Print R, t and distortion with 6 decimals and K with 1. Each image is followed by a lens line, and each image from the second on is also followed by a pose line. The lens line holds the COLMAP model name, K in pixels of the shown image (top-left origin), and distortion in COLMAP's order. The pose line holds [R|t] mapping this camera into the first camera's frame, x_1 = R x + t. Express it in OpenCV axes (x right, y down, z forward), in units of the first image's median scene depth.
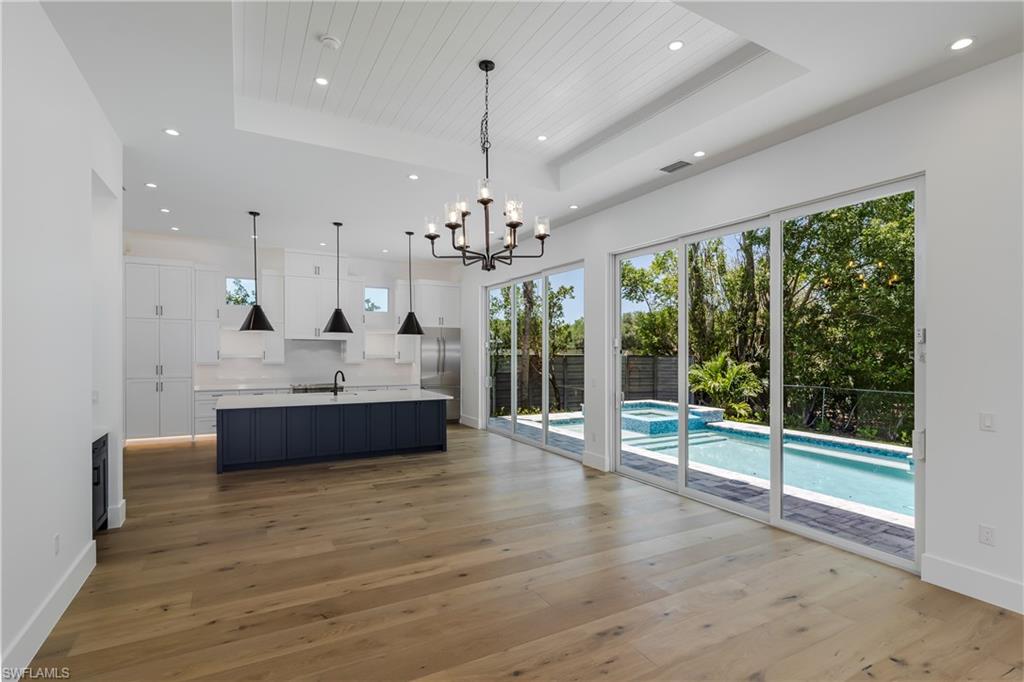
lens RADIAL K [[503.1, 0, 515.7], [0, 503.1, 349.2], [0, 0, 1]] dist [0.010909, -0.000543]
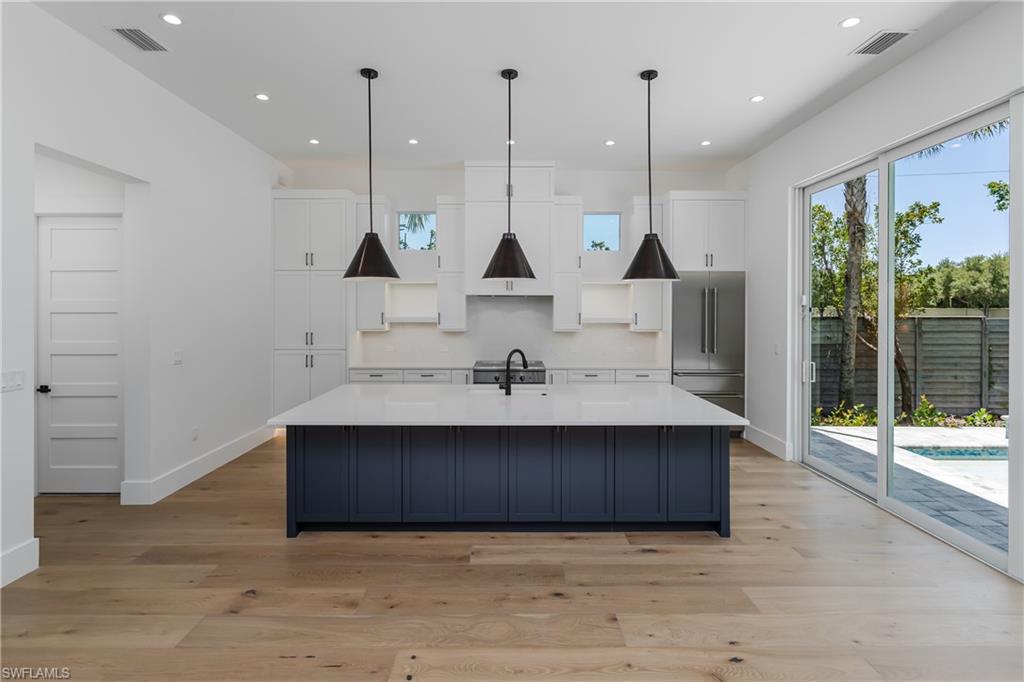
lens RADIAL K [[503.1, 0, 509.9], [0, 503.1, 310.5], [0, 0, 1]] dist [0.010909, -0.000543]
pose [[0.875310, -0.001273, -0.483561, -0.042850], [0.003550, 0.999987, 0.003793, -0.000955], [0.483550, -0.005036, 0.875302, 0.241371]]
